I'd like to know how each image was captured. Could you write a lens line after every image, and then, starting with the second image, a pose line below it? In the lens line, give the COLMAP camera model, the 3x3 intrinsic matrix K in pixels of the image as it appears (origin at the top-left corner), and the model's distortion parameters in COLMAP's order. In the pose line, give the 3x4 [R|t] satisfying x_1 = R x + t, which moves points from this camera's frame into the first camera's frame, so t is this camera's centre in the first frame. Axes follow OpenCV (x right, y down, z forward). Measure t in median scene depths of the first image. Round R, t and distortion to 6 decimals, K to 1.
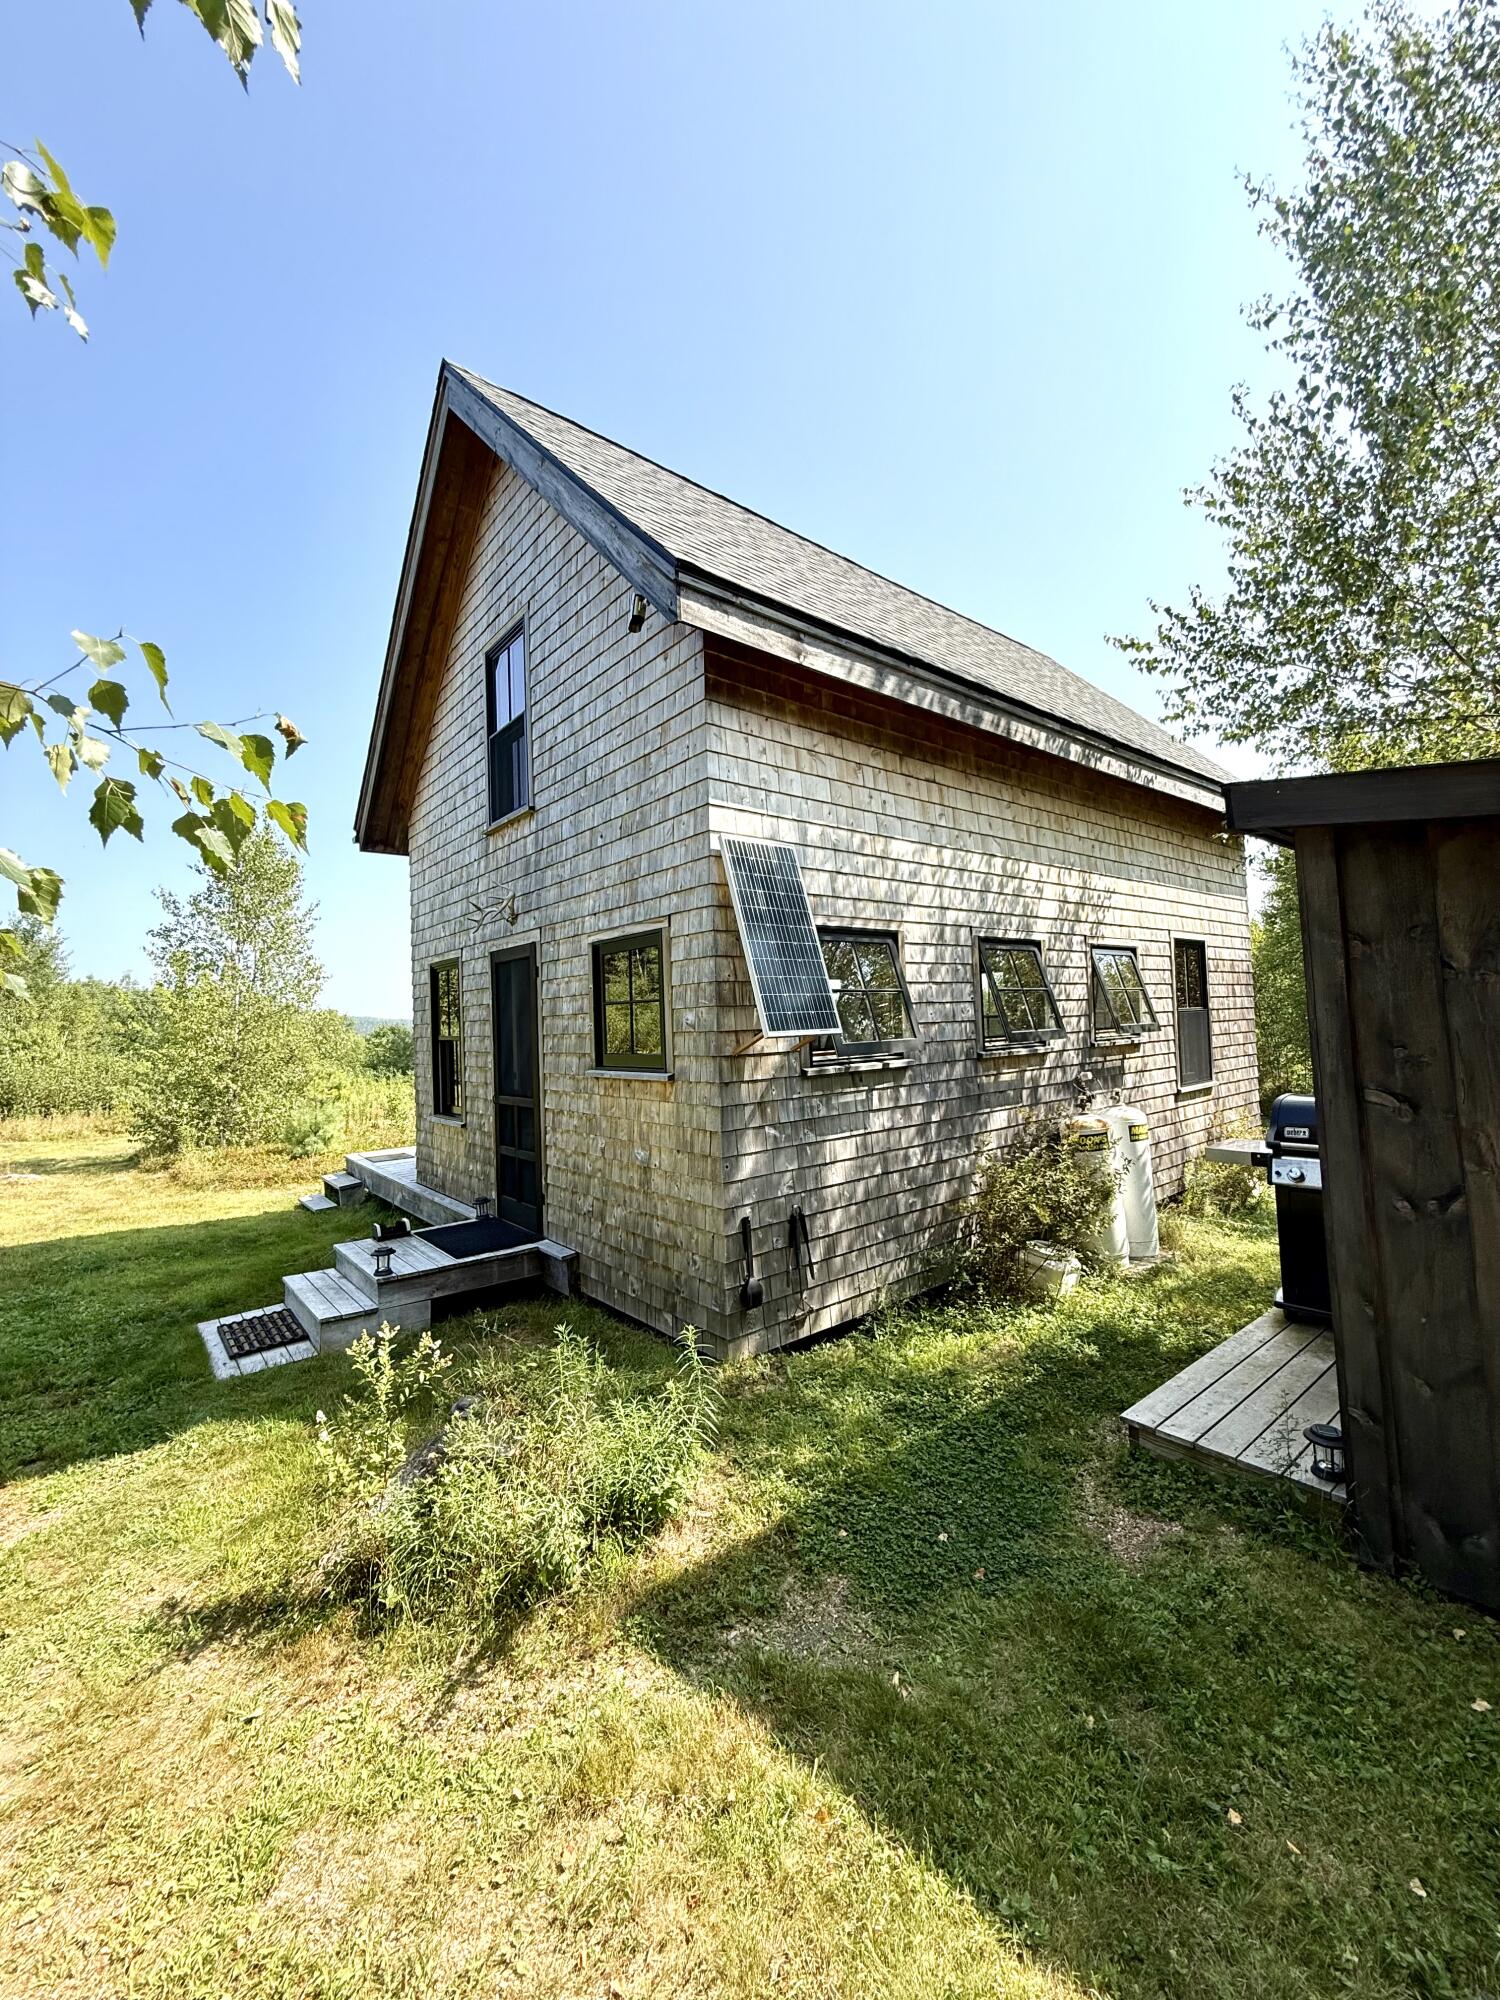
lens RADIAL K [[797.3, 0, 749.4], [0, 797.3, 996.3], [0, 0, 1]] dist [0.002227, 0.000191]
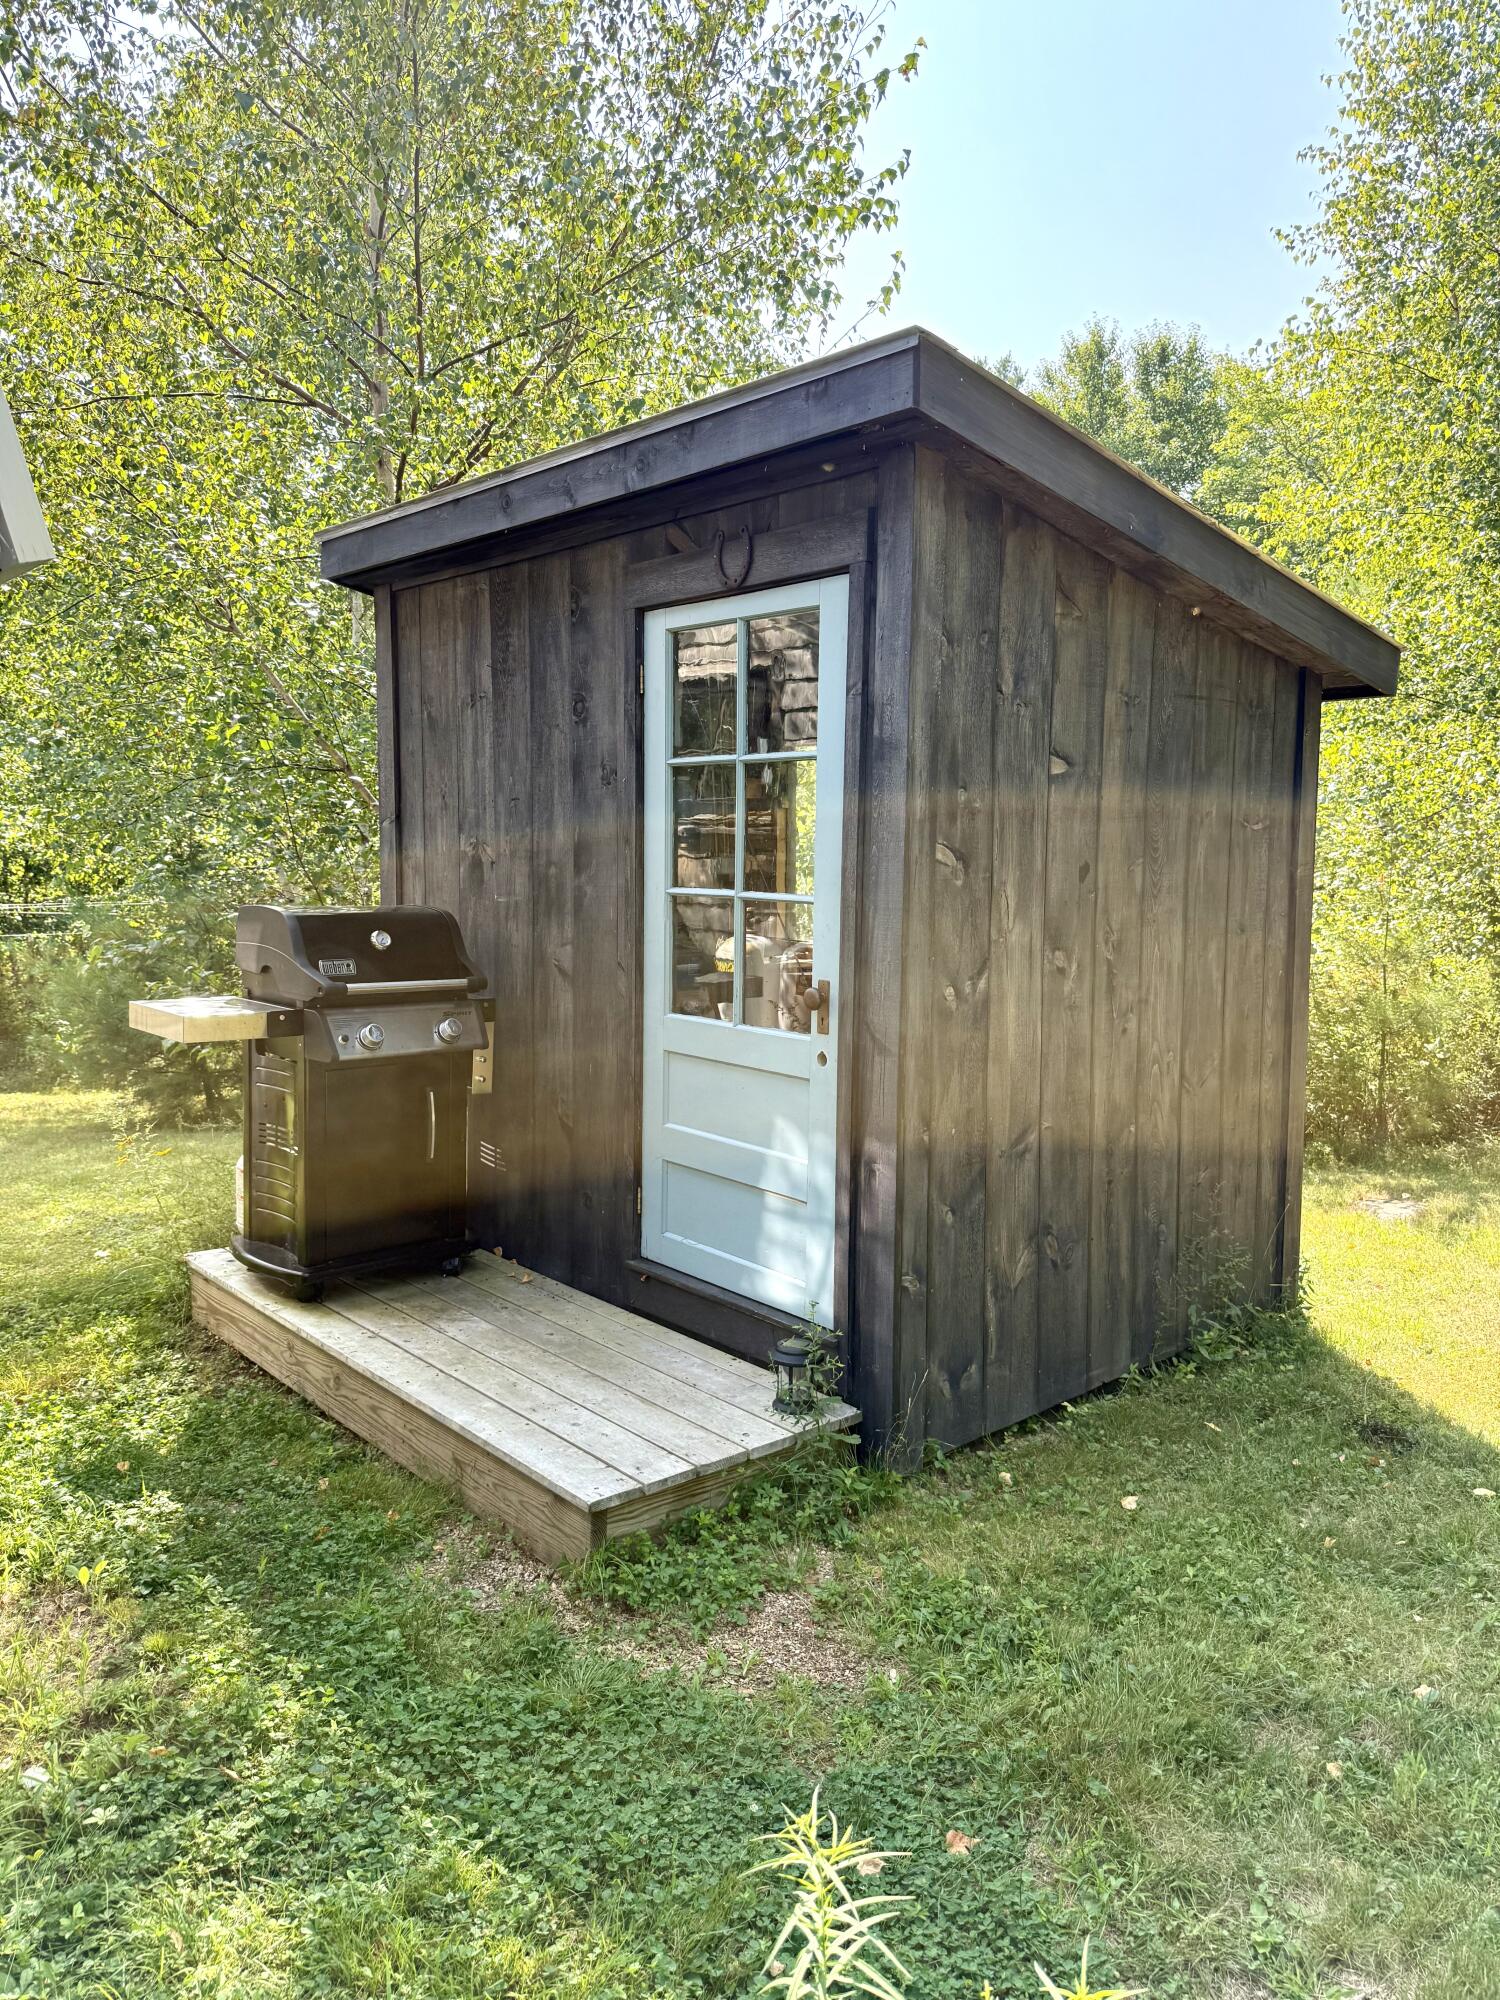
lens RADIAL K [[1381.7, 0, 750.6], [0, 1381.7, 996.5], [0, 0, 1]] dist [0.017986, -0.025562]
pose [[-0.041286, -0.059473, 0.997376, -0.505680], [-0.050191, 0.997090, 0.057378, 0.193742], [-0.997886, -0.047691, -0.044151, 1.226559]]
